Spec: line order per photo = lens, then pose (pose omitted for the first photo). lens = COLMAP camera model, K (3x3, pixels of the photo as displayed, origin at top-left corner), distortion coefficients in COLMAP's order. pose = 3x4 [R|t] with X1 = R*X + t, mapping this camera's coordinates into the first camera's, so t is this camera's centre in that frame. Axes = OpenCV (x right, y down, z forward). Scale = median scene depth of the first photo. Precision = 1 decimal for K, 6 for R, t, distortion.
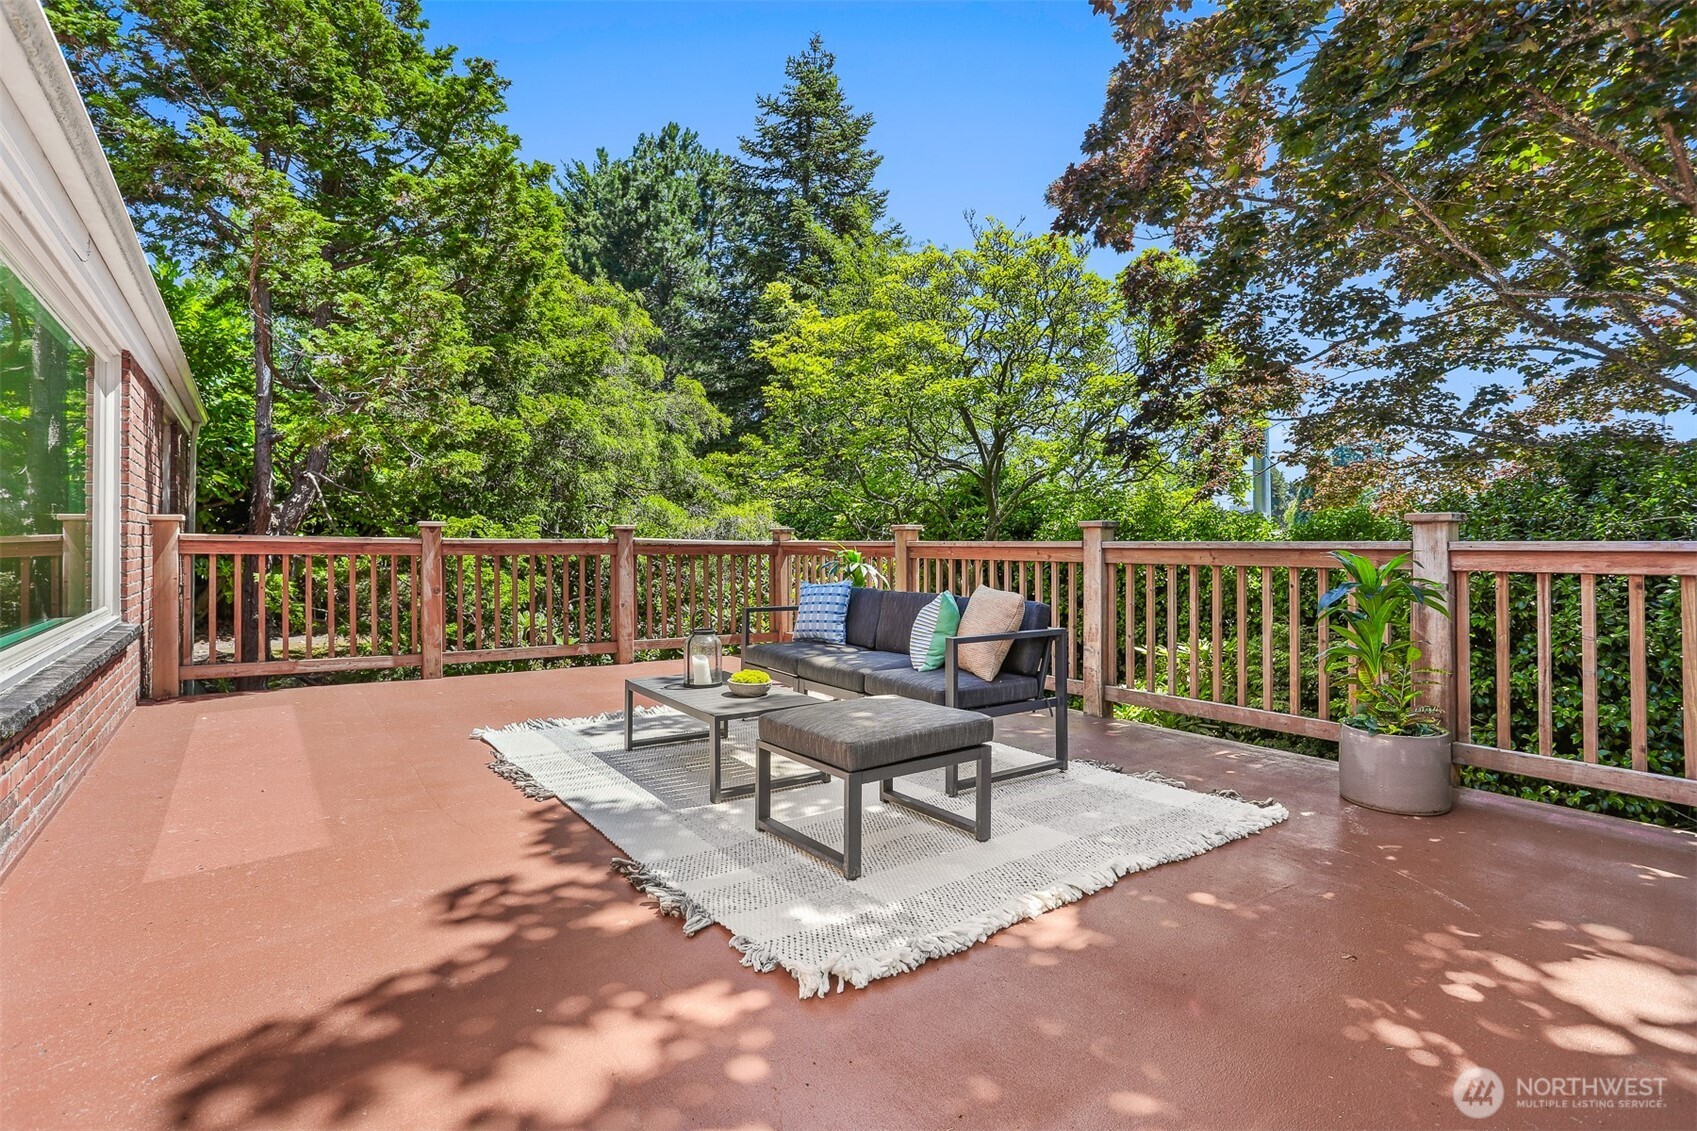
lens RADIAL K [[845.6, 0, 846.8], [0, 845.6, 520.7], [0, 0, 1]] dist [-0.000027, 0.000420]
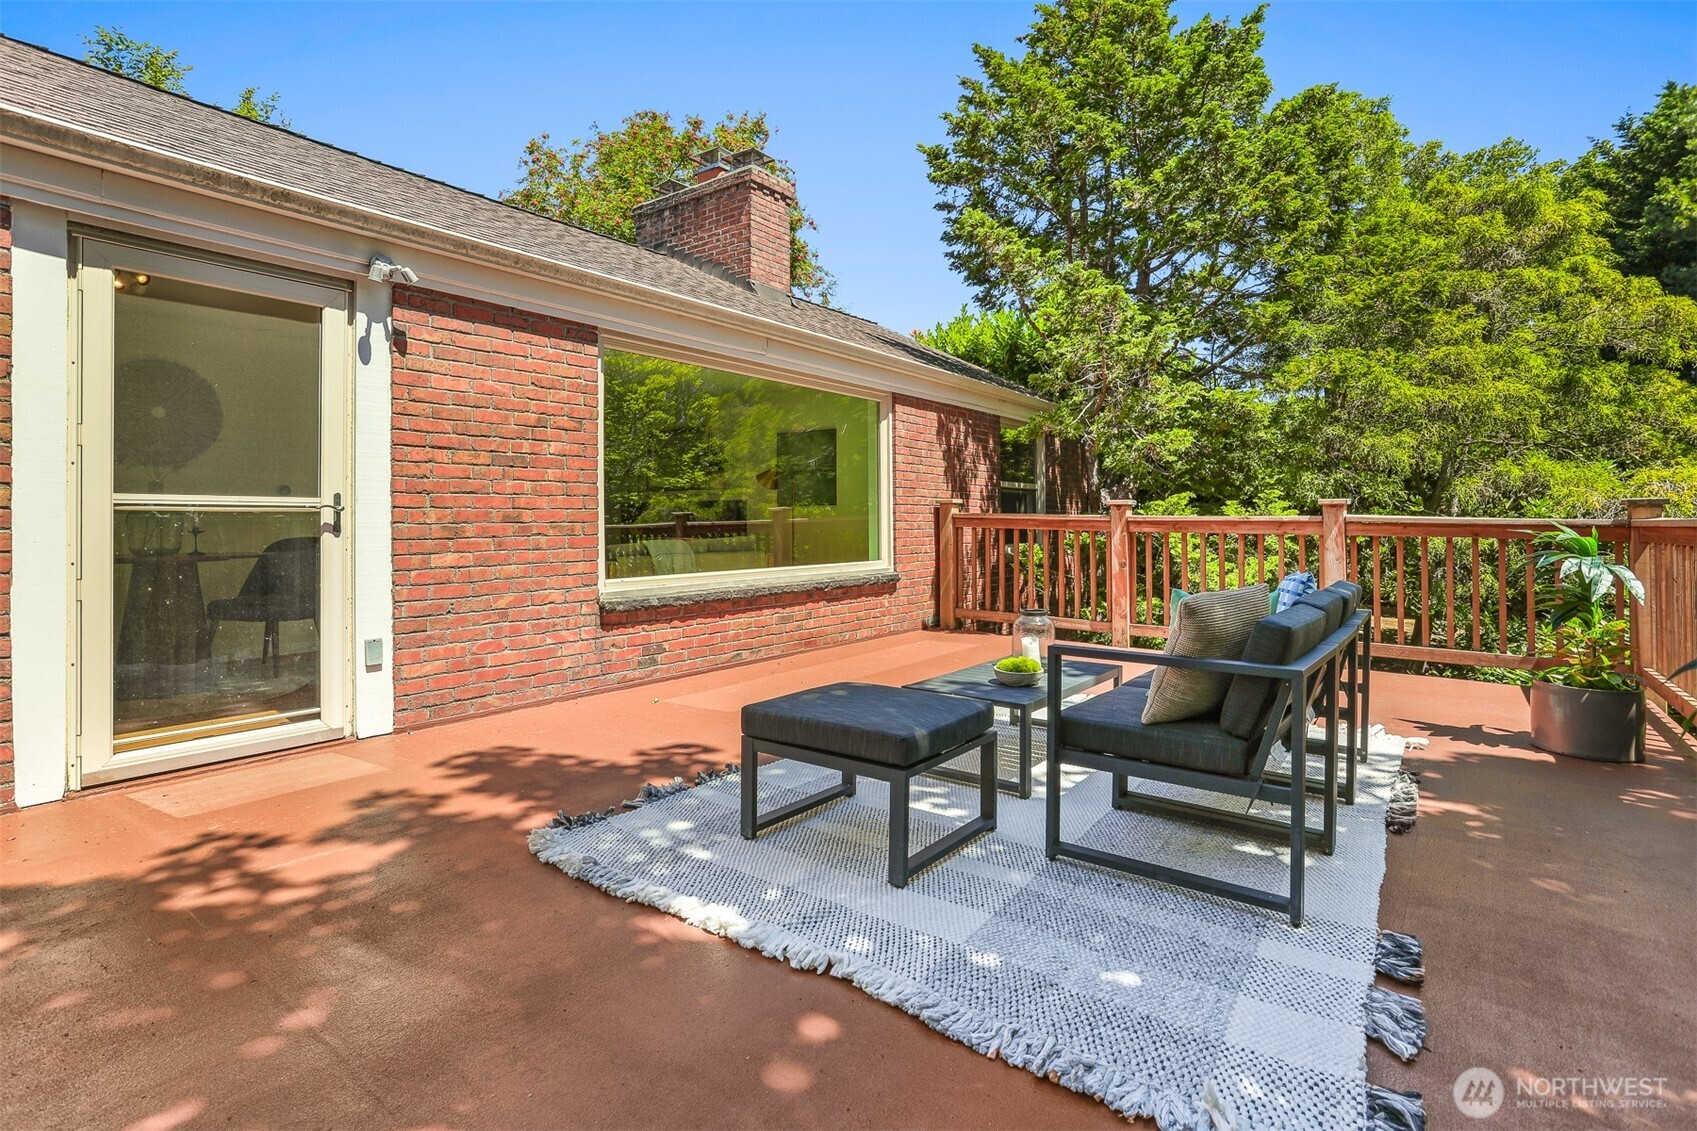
lens RADIAL K [[845.6, 0, 846.8], [0, 845.6, 520.7], [0, 0, 1]] dist [-0.000027, 0.000420]
pose [[0.261185, -0.003951, -0.965281, 0.845687], [0.012921, 0.999916, -0.000596, 0.042634], [0.965202, -0.012316, 0.261214, 0.708907]]
